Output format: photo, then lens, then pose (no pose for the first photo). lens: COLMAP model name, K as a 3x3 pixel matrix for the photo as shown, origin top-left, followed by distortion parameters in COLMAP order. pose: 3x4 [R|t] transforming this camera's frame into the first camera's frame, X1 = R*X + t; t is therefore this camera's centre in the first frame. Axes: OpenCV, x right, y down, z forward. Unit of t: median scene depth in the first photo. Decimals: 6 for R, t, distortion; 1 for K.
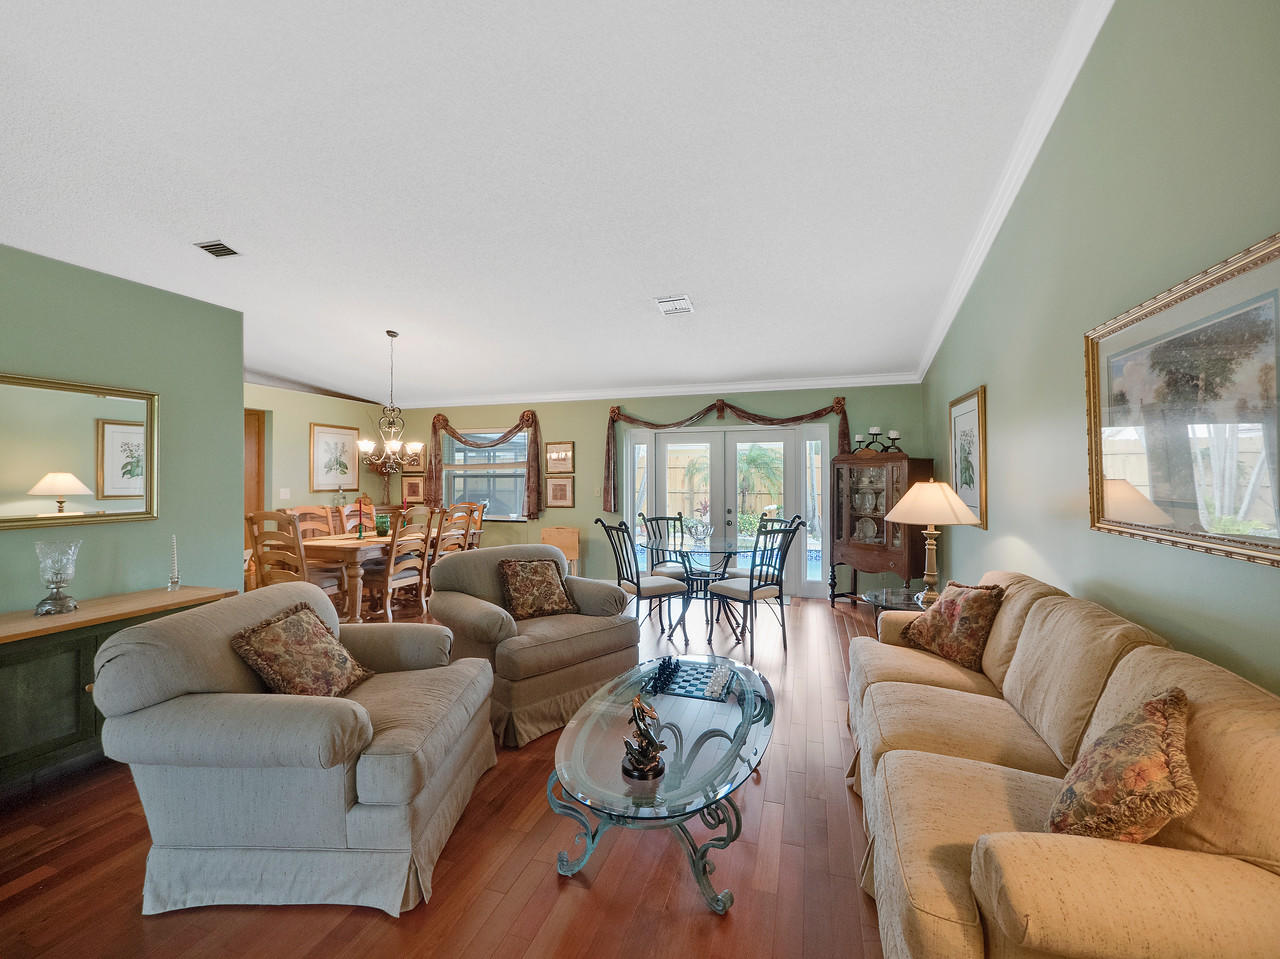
lens RADIAL K [[533.3, 0, 640.0], [0, 533.3, 479.5], [0, 0, 1]] dist [-0.000188, -0.000014]
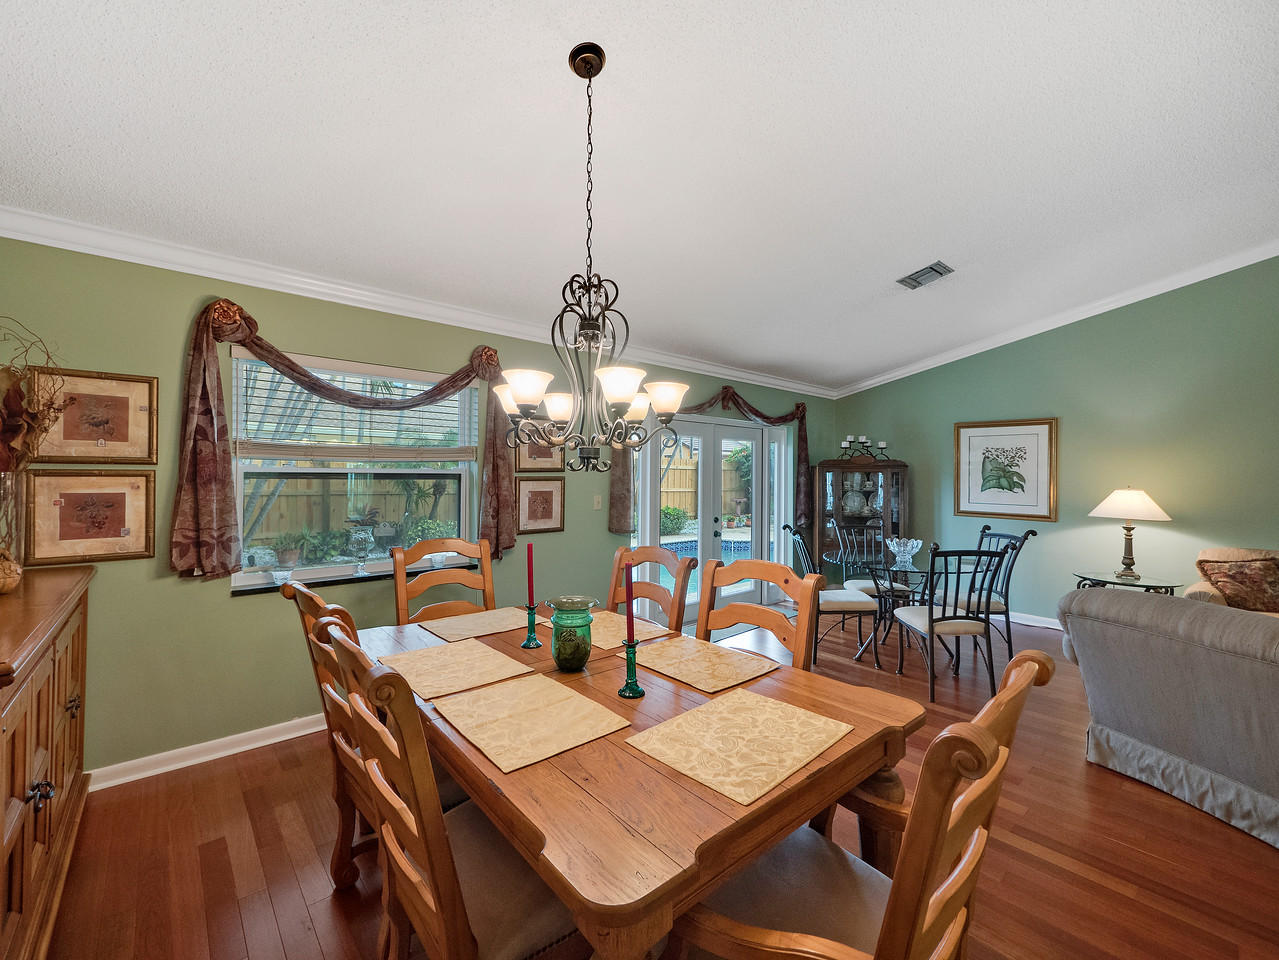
lens RADIAL K [[532.9, 0, 639.5], [0, 532.9, 480.0], [0, 0, 1]] dist [-0.000188, -0.000014]
pose [[0.512769, 0.002108, 0.858524, -0.581864], [-0.000423, 0.999997, -0.002203, -0.001639], [-0.858526, 0.000767, 0.512769, 0.626526]]
